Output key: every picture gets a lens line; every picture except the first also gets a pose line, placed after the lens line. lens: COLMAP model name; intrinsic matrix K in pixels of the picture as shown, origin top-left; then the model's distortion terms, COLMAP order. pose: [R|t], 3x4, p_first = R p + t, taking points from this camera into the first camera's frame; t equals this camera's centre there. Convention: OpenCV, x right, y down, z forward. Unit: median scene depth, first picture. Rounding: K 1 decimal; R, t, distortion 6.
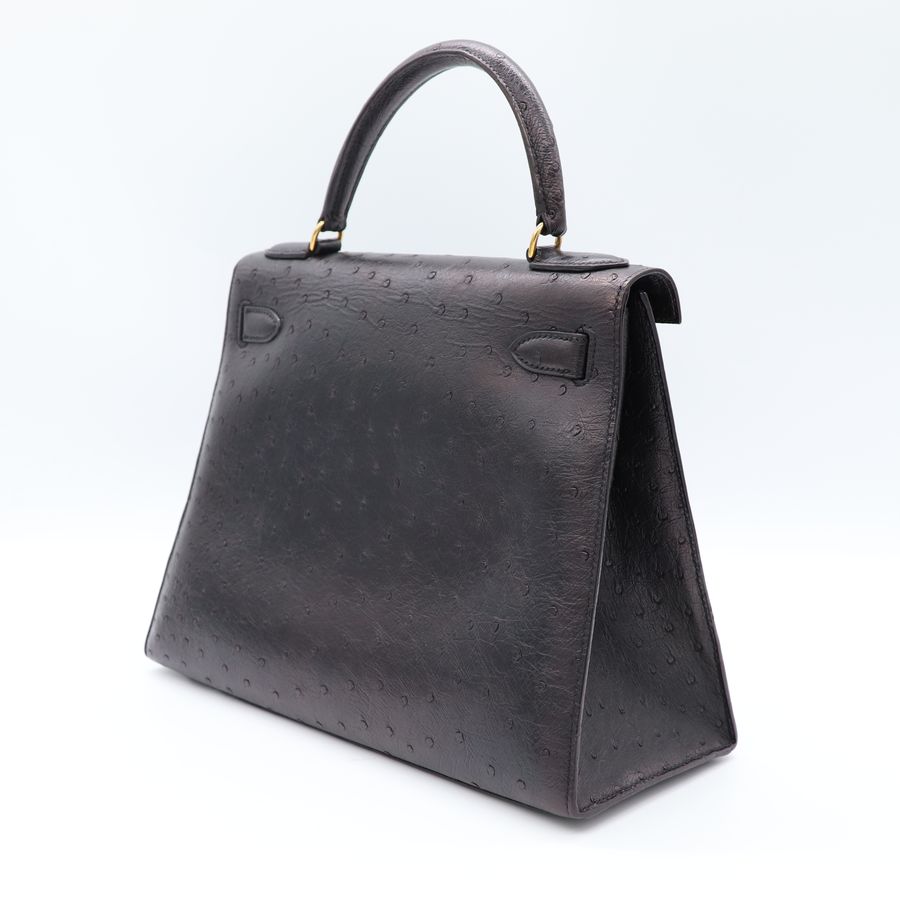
lens RADIAL K [[1461.1, 0, 450.0], [0, 1461.1, 450.0], [0, 0, 1]] dist [-0.034406, -0.101315]
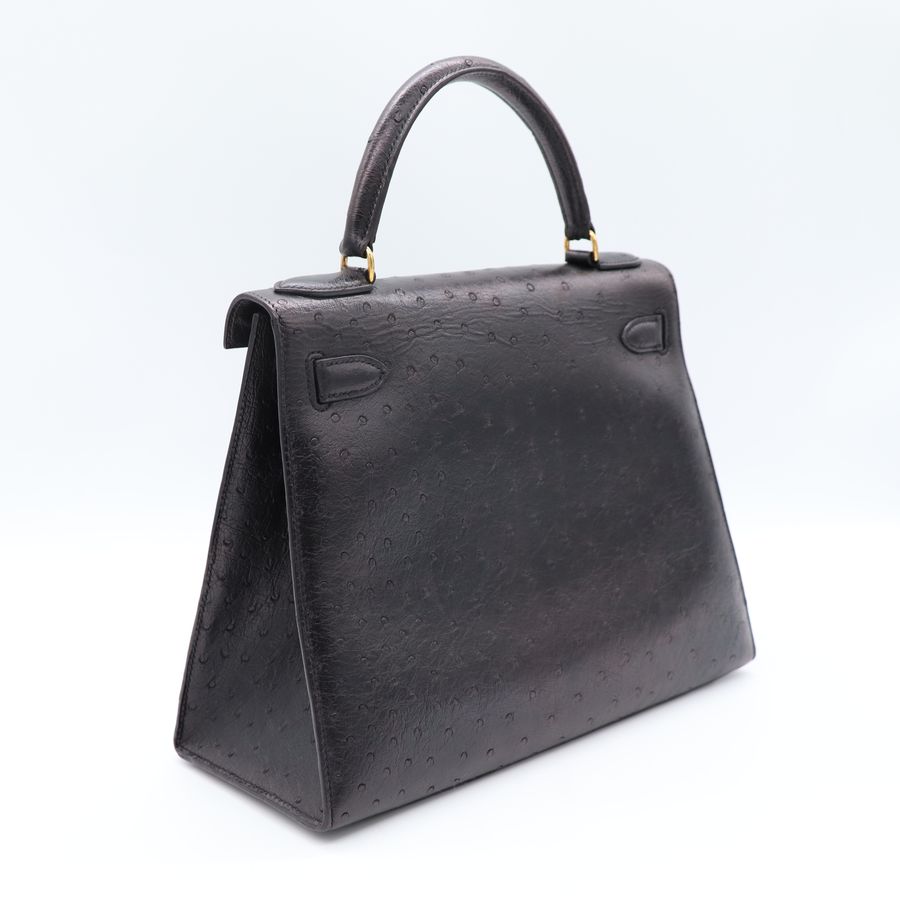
lens RADIAL K [[1461.1, 0, 450.0], [0, 1461.1, 450.0], [0, 0, 1]] dist [-0.034406, -0.101315]
pose [[0.058550, -0.213929, 0.975093, -1.035927], [0.171497, 0.964403, 0.201286, -0.221641], [-0.983443, 0.155440, 0.093154, 0.948423]]
